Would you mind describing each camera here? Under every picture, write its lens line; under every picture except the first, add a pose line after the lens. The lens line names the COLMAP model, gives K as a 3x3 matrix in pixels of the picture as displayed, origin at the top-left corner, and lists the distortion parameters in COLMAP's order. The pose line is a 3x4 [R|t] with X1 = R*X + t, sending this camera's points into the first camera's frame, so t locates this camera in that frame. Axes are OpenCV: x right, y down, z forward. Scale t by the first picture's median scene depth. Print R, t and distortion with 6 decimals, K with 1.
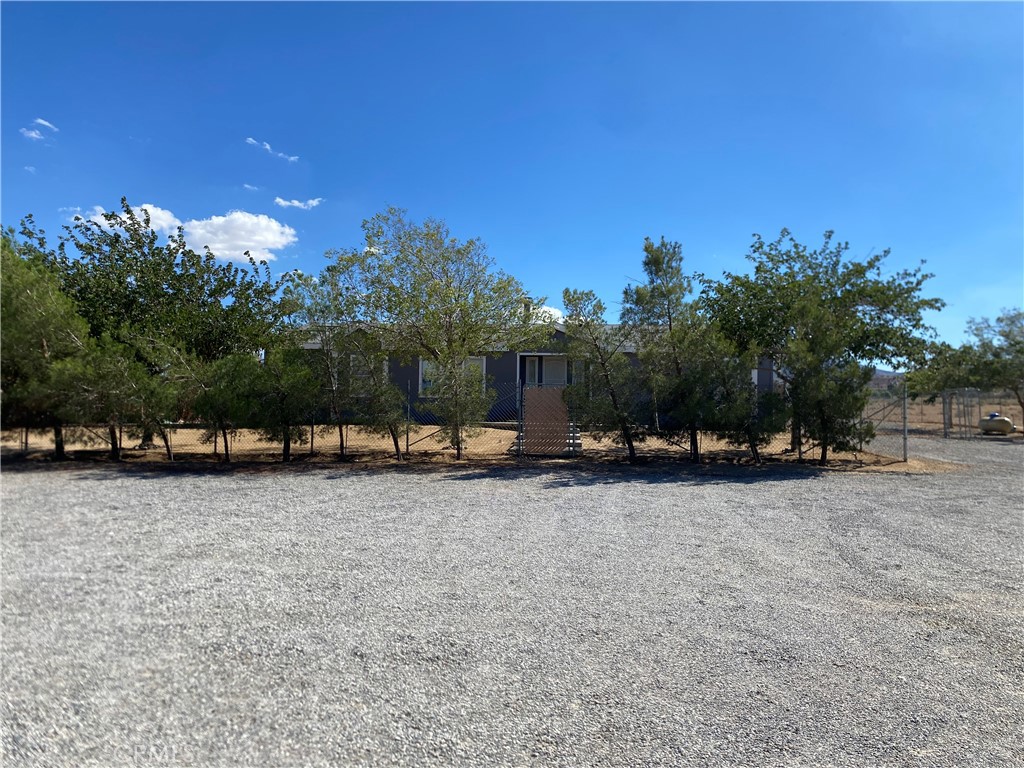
lens RADIAL K [[783.7, 0, 512.0], [0, 783.7, 384.0], [0, 0, 1]] dist [-0.007343, -0.006268]
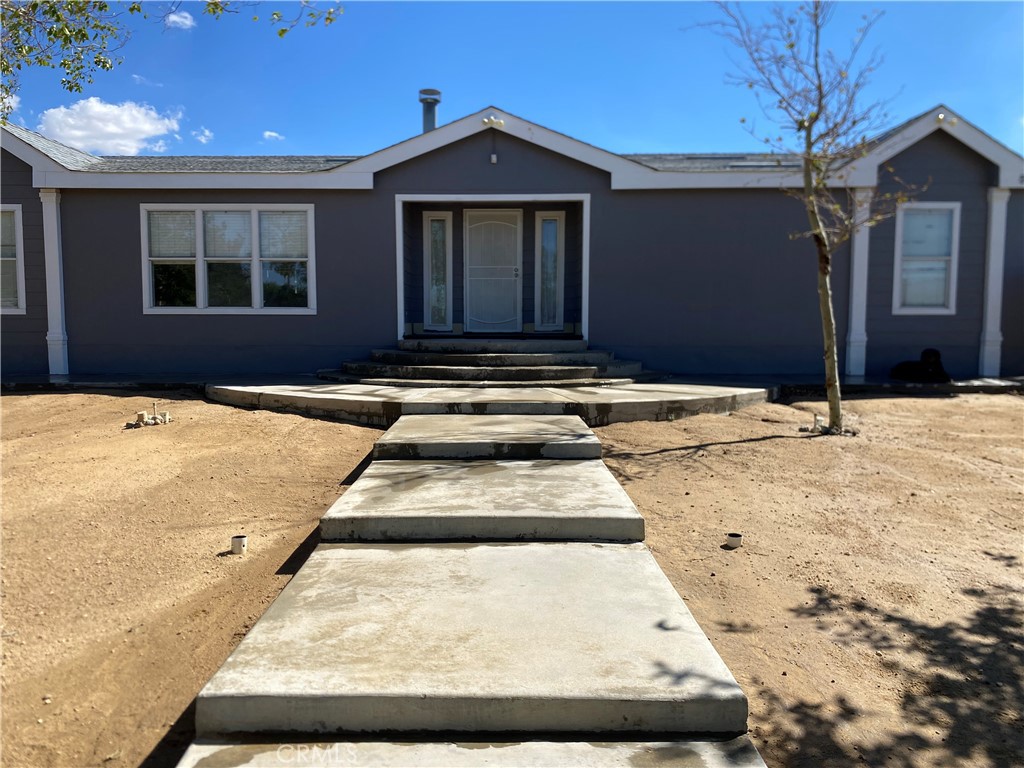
lens RADIAL K [[783.7, 0, 512.0], [0, 783.7, 384.0], [0, 0, 1]] dist [-0.007343, -0.006268]
pose [[0.996372, -0.020666, 0.082563, 0.044271], [0.010394, 0.992357, 0.122964, 0.008435], [-0.084473, -0.121660, 0.988971, 0.900407]]
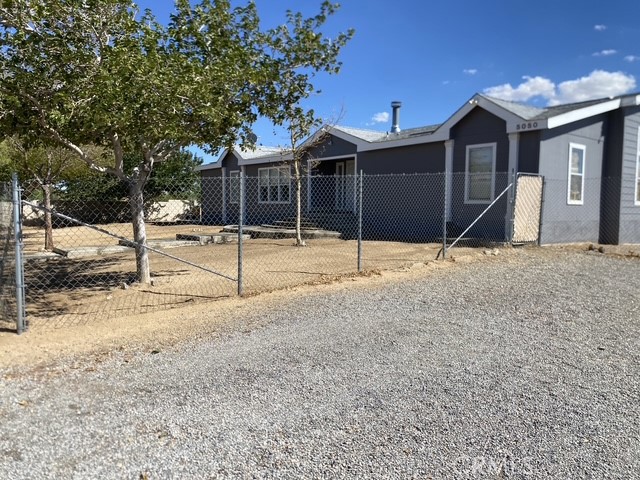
lens RADIAL K [[491.8, 0, 319.5], [0, 491.8, 247.3], [0, 0, 1]] dist [-0.044285, 0.005270]
pose [[0.682726, 0.053104, -0.728743, 0.747473], [0.030931, 0.994361, 0.101438, 0.016244], [0.730020, -0.091795, 0.677233, 0.827904]]
